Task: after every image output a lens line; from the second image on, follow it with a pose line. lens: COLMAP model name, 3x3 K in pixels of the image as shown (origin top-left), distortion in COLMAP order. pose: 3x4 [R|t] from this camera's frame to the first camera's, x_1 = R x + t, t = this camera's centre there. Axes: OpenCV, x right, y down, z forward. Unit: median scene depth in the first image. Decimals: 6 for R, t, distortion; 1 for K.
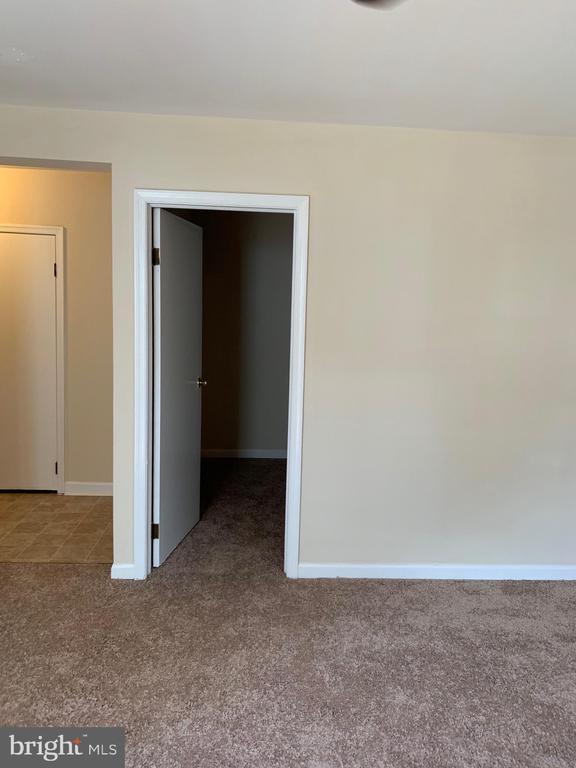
lens RADIAL K [[579.9, 0, 288.0], [0, 579.9, 384.0], [0, 0, 1]] dist [0.007492, -0.006539]
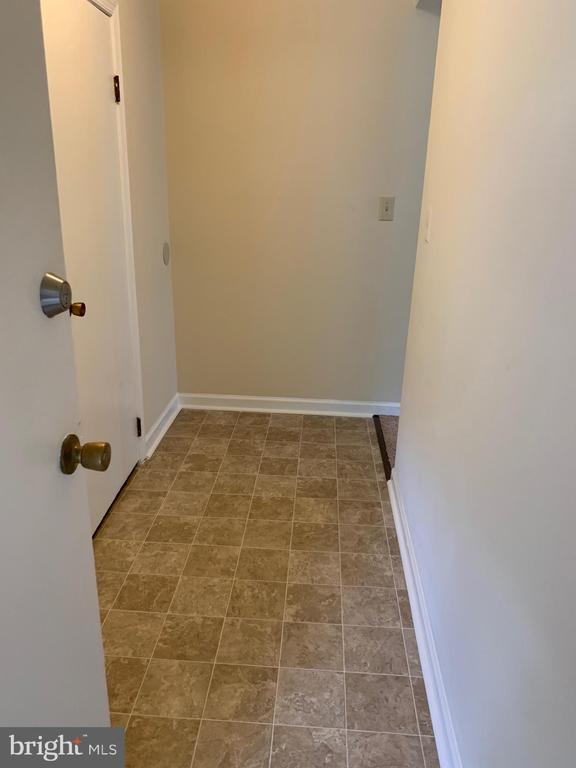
lens RADIAL K [[579.9, 0, 288.0], [0, 579.9, 384.0], [0, 0, 1]] dist [0.007492, -0.006539]
pose [[0.127028, -0.369910, 0.920342, -1.062242], [0.100856, 0.927867, 0.359014, -0.126363], [-0.986758, 0.047217, 0.155173, 0.819514]]
